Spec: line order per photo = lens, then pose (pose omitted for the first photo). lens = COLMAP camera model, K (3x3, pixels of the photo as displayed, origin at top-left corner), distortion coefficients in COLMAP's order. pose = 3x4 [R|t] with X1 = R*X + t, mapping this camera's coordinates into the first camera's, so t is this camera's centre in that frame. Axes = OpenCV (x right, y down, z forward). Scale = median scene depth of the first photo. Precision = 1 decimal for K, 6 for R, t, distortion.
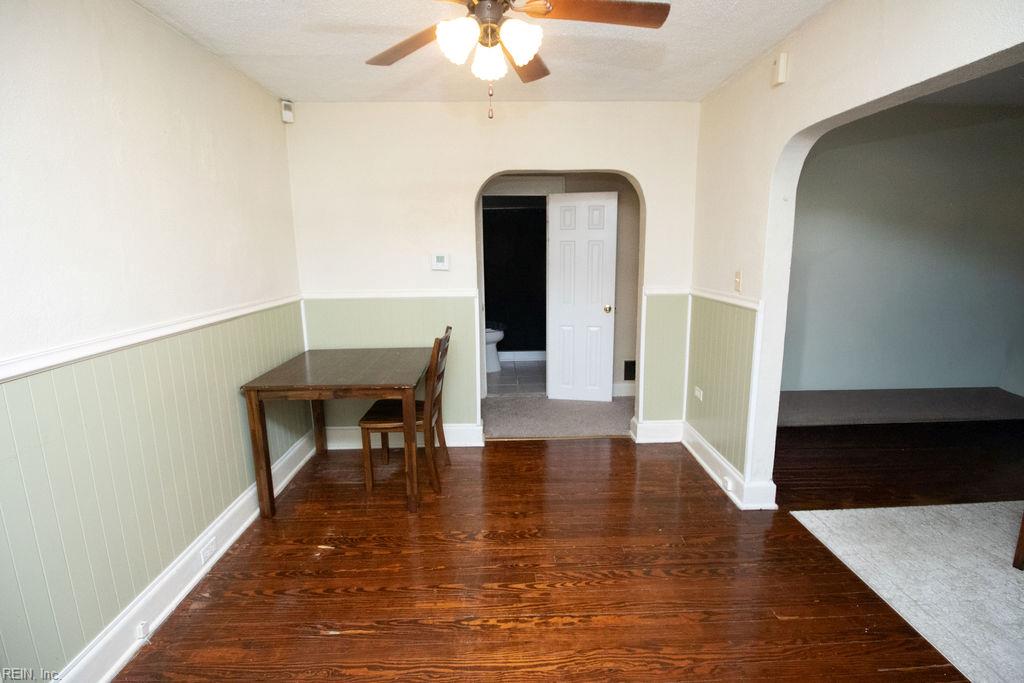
lens RADIAL K [[496.3, 0, 512.0], [0, 496.3, 341.5], [0, 0, 1]] dist [-0.001432, -0.000556]
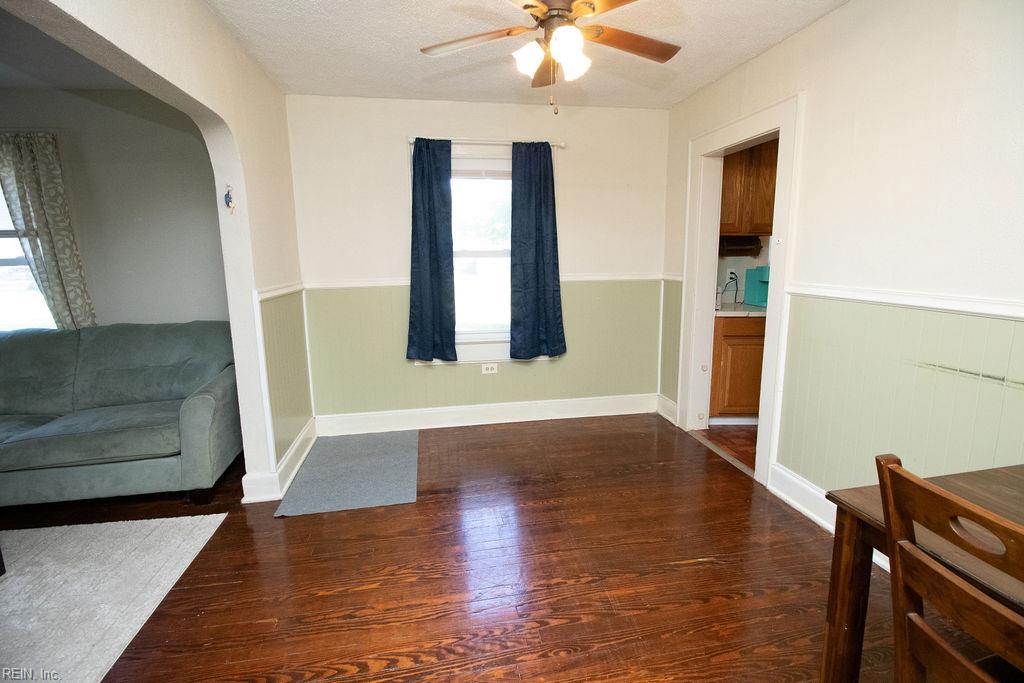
lens RADIAL K [[496.3, 0, 512.0], [0, 496.3, 341.5], [0, 0, 1]] dist [-0.001432, -0.000556]
pose [[-0.989985, 0.046537, -0.133281, 0.185178], [-0.003857, 0.934835, 0.355060, -0.257735], [0.141119, 0.352018, -0.925294, 1.647861]]
